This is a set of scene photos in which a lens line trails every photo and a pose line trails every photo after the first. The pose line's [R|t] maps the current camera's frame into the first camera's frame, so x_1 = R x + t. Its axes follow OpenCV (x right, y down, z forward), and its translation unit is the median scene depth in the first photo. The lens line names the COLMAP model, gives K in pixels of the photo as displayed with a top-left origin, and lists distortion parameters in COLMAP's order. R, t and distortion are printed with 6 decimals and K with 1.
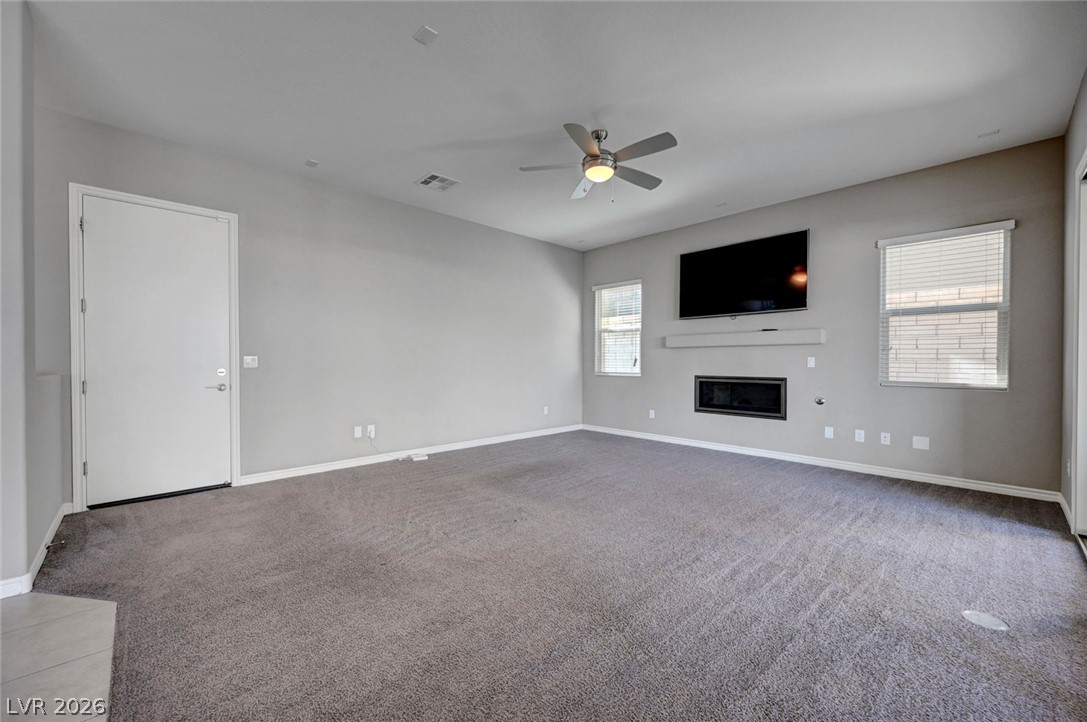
lens RADIAL K [[429.9, 0, 547.1], [0, 429.9, 364.7], [0, 0, 1]] dist [0.001351, 0.000049]
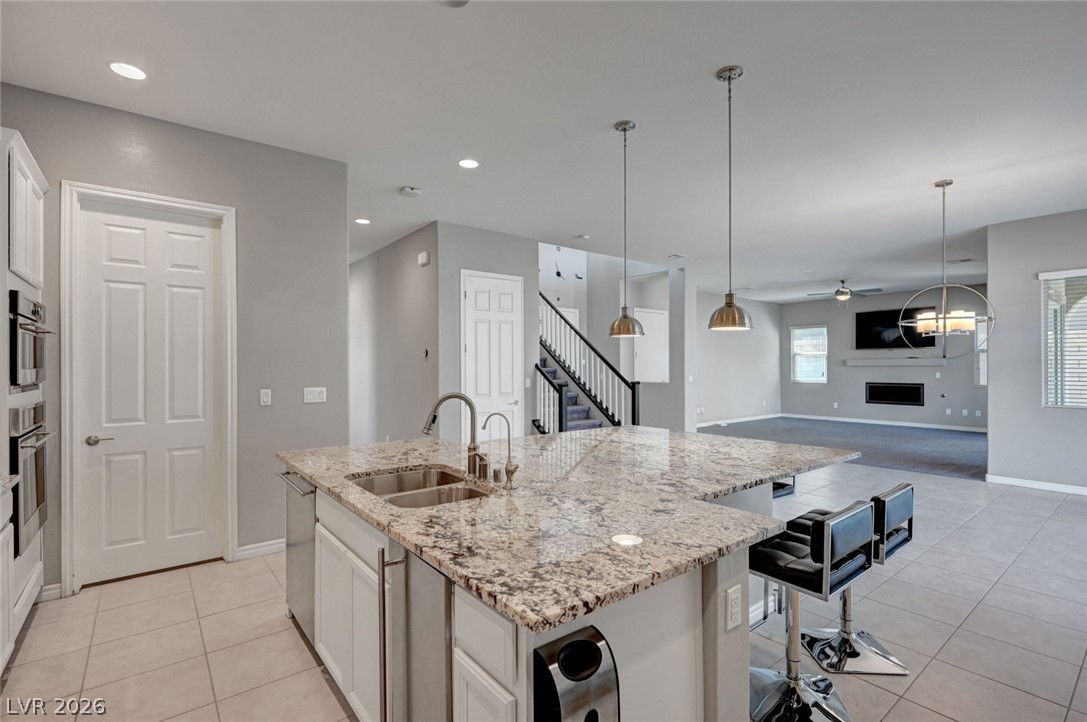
lens RADIAL K [[509.2, 0, 543.3], [0, 509.2, 357.3], [0, 0, 1]] dist [-0.003154, -0.000238]
pose [[0.996291, -0.005916, -0.085839, -0.749667], [0.003616, 0.999631, -0.026934, -0.024258], [0.085966, 0.026524, 0.995945, -1.120462]]
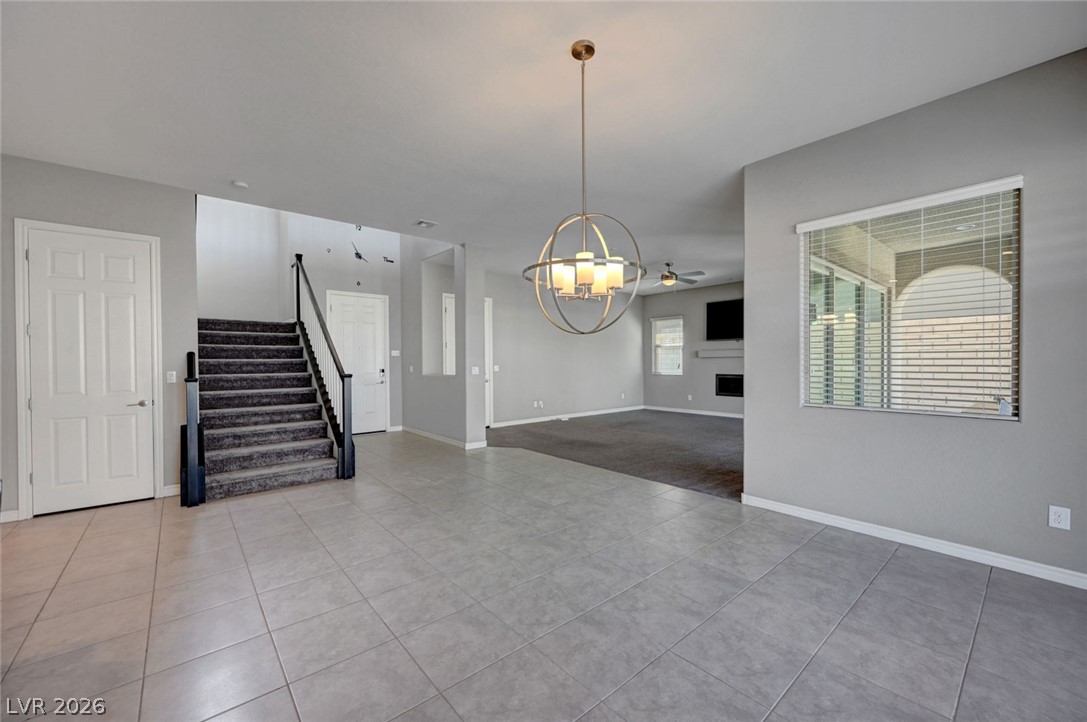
lens RADIAL K [[429.9, 0, 547.1], [0, 429.9, 364.7], [0, 0, 1]] dist [0.001351, 0.000049]
pose [[0.998352, -0.006034, -0.057071, -0.216462], [0.005984, 0.999982, -0.001045, -0.014004], [0.057076, 0.000702, 0.998370, -0.705916]]
